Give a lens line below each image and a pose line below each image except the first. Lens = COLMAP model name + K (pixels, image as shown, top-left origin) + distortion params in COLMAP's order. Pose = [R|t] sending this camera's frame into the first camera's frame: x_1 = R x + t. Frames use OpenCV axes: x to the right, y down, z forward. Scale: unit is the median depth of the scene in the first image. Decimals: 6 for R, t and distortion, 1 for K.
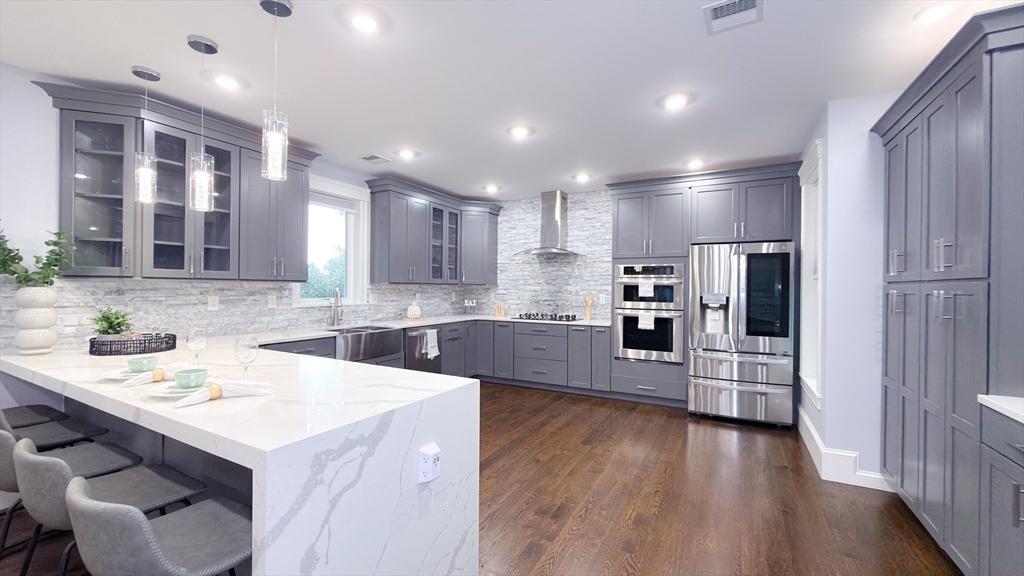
lens RADIAL K [[409.2, 0, 510.8], [0, 409.2, 286.1], [0, 0, 1]] dist [0.001275, -0.000282]
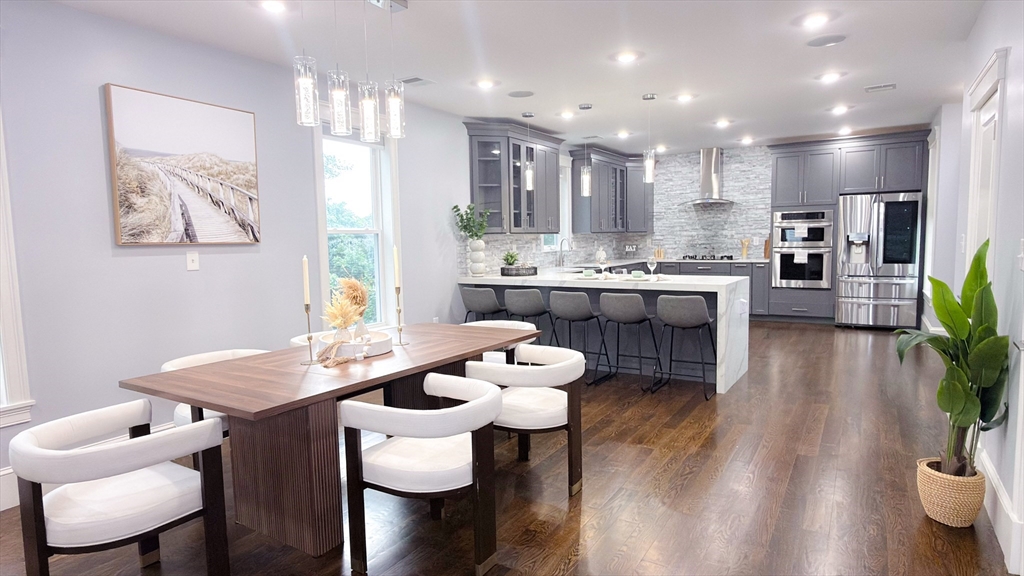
lens RADIAL K [[574.1, 0, 512.2], [0, 574.1, 287.5], [0, 0, 1]] dist [0.004186, 0.001075]
pose [[0.998076, -0.024652, -0.056899, -0.519310], [0.029788, 0.995382, 0.091250, -0.009070], [0.054387, -0.092769, 0.994201, -0.925213]]
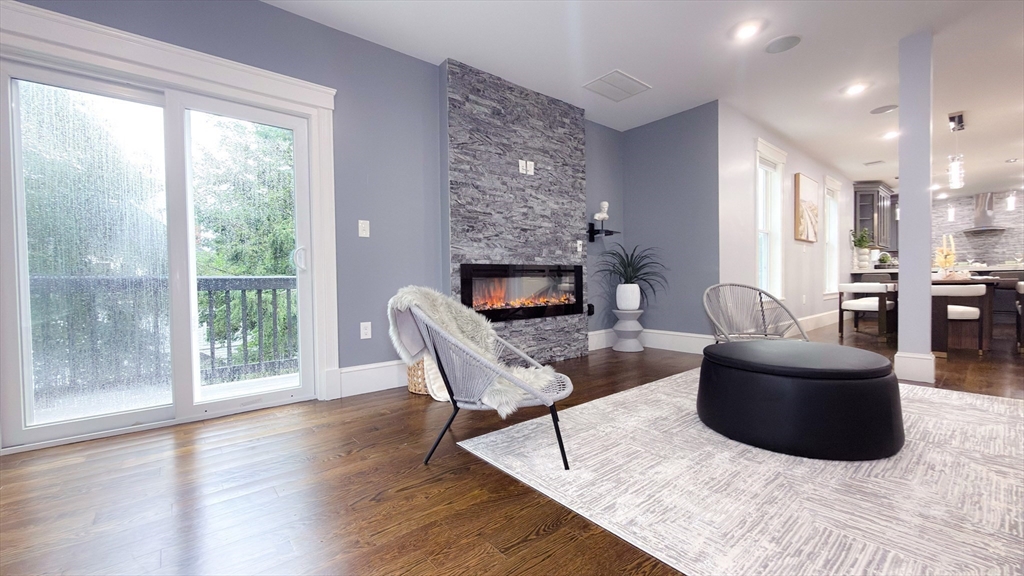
lens RADIAL K [[409.2, 0, 510.8], [0, 409.2, 288.9], [0, 0, 1]] dist [0.001275, -0.000282]
pose [[0.929386, -0.017658, -0.368687, -1.531920], [0.026971, 0.999434, 0.020121, 0.107087], [0.368123, -0.028644, 0.929336, -1.814964]]
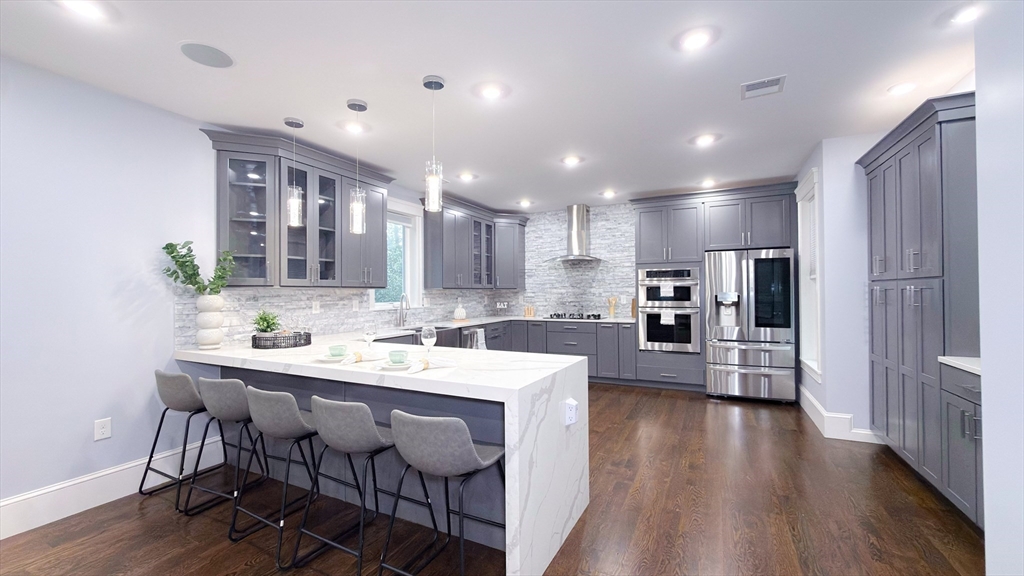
lens RADIAL K [[409.2, 0, 511.0], [0, 409.2, 286.1], [0, 0, 1]] dist [0.001275, -0.000282]
pose [[0.999212, -0.015797, 0.036405, -0.175037], [0.016201, 0.999810, -0.010838, 0.001986], [-0.036227, 0.011420, 0.999278, -0.165166]]
